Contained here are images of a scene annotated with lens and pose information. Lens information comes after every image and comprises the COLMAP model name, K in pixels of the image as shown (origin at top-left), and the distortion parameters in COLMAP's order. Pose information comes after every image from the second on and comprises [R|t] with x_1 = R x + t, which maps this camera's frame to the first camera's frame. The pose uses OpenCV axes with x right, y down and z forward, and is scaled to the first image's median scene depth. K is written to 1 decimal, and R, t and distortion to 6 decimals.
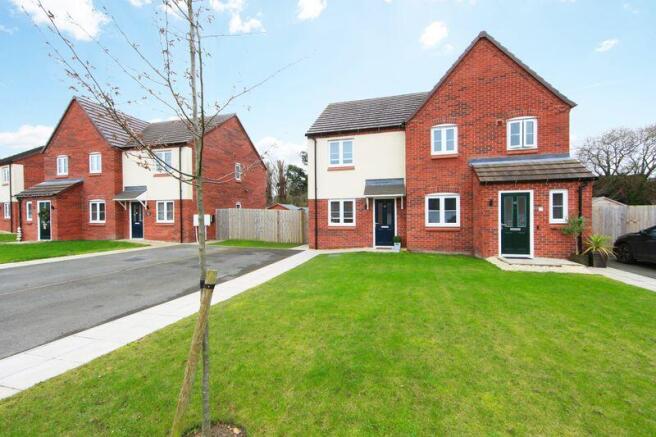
lens RADIAL K [[275.7, 0, 328.0], [0, 275.7, 218.5], [0, 0, 1]] dist [0.019353, 0.000007]
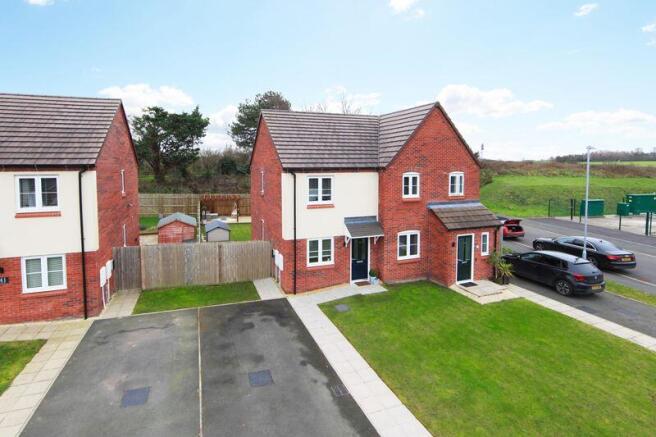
lens RADIAL K [[317.2, 0, 301.3], [0, 317.2, 183.3], [0, 0, 1]] dist [0.000771, -0.000043]
pose [[0.828539, -0.027716, 0.559245, -0.657938], [0.003805, 0.999030, 0.043876, -0.328406], [-0.559918, -0.034225, 0.827841, 0.145274]]
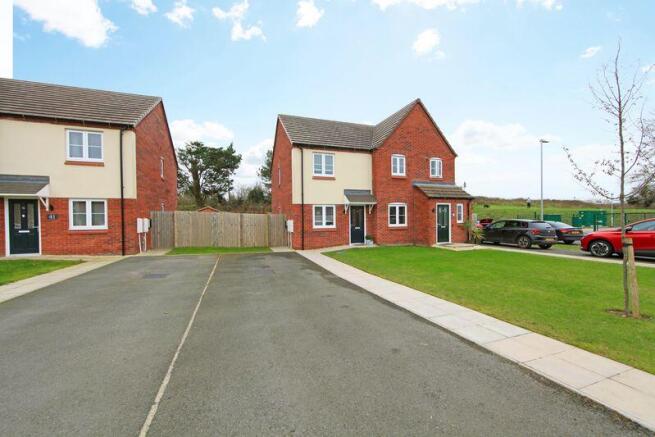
lens RADIAL K [[259.9, 0, 325.4], [0, 259.9, 222.8], [0, 0, 1]] dist [-0.001206, -0.000062]
pose [[0.820811, -0.009443, 0.571122, -0.609082], [0.009976, 0.999948, 0.002196, 0.003208], [-0.571113, 0.003895, 0.820862, 0.111773]]
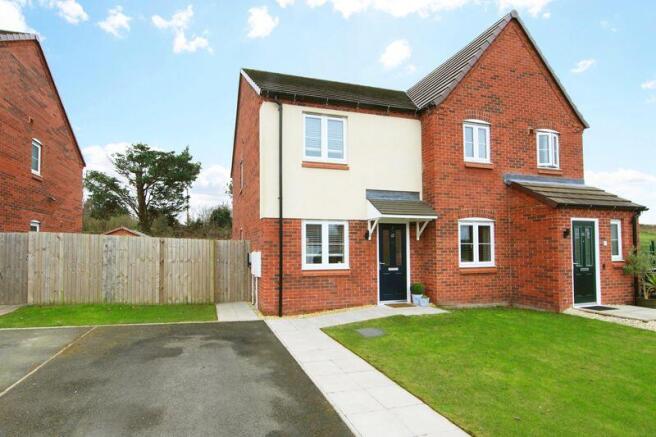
lens RADIAL K [[305.9, 0, 283.1], [0, 305.9, 239.2], [0, 0, 1]] dist [-0.003567, -0.000064]
pose [[0.865726, 0.021307, 0.500065, -0.355346], [0.000944, 0.999022, -0.044201, -0.005773], [-0.500518, 0.038738, 0.864859, 0.548486]]
